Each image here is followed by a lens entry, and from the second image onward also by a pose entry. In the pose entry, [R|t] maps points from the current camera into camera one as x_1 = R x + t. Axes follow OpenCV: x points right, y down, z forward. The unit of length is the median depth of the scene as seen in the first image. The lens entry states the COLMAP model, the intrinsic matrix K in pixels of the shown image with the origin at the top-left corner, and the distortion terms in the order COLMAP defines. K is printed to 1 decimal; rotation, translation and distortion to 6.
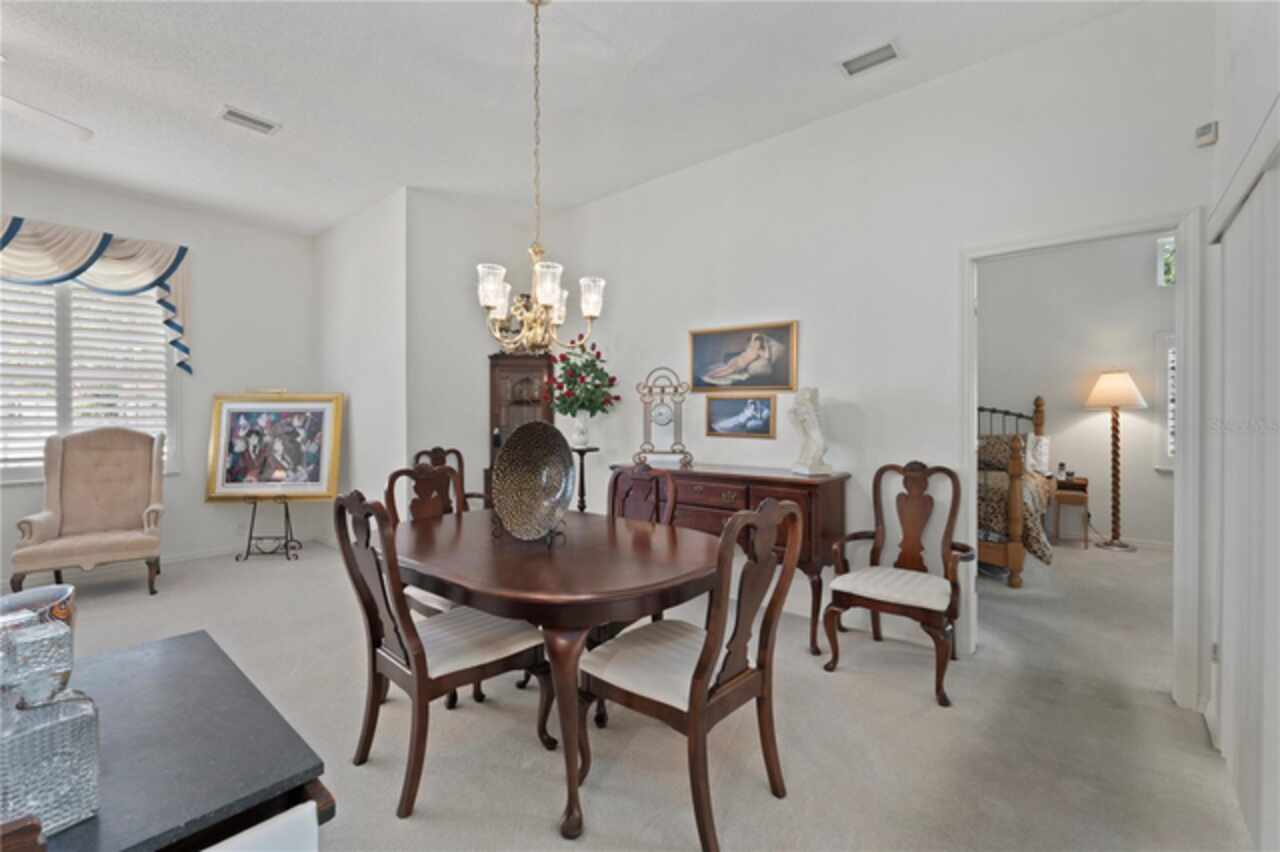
lens RADIAL K [[544.8, 0, 641.2], [0, 544.8, 420.6], [0, 0, 1]] dist [-0.002165, -0.000101]
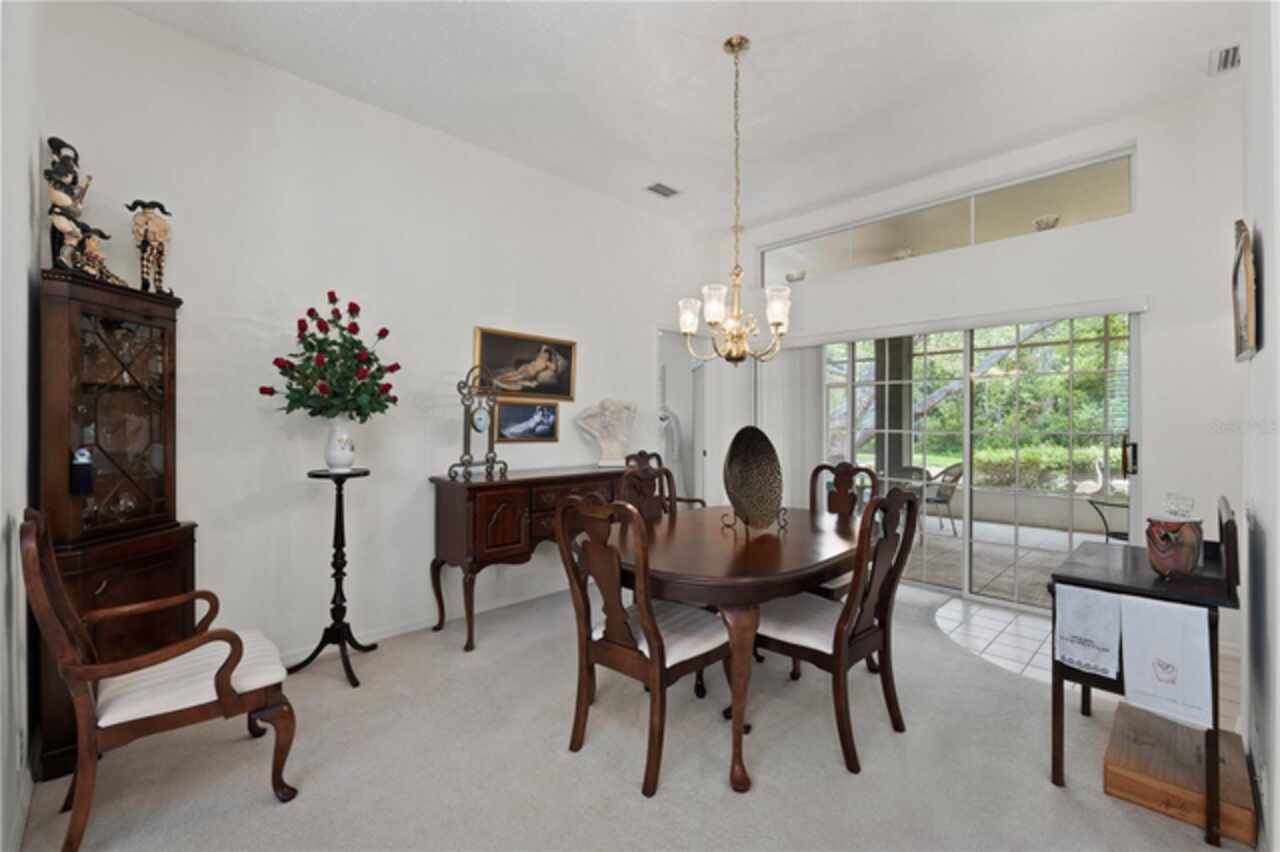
lens RADIAL K [[544.8, 0, 638.8], [0, 544.8, 418.1], [0, 0, 1]] dist [-0.002165, -0.000101]
pose [[0.091941, 0.005933, 0.995747, -0.733937], [0.007028, 0.999953, -0.006607, -0.005722], [-0.995740, 0.007606, 0.091895, 0.611309]]
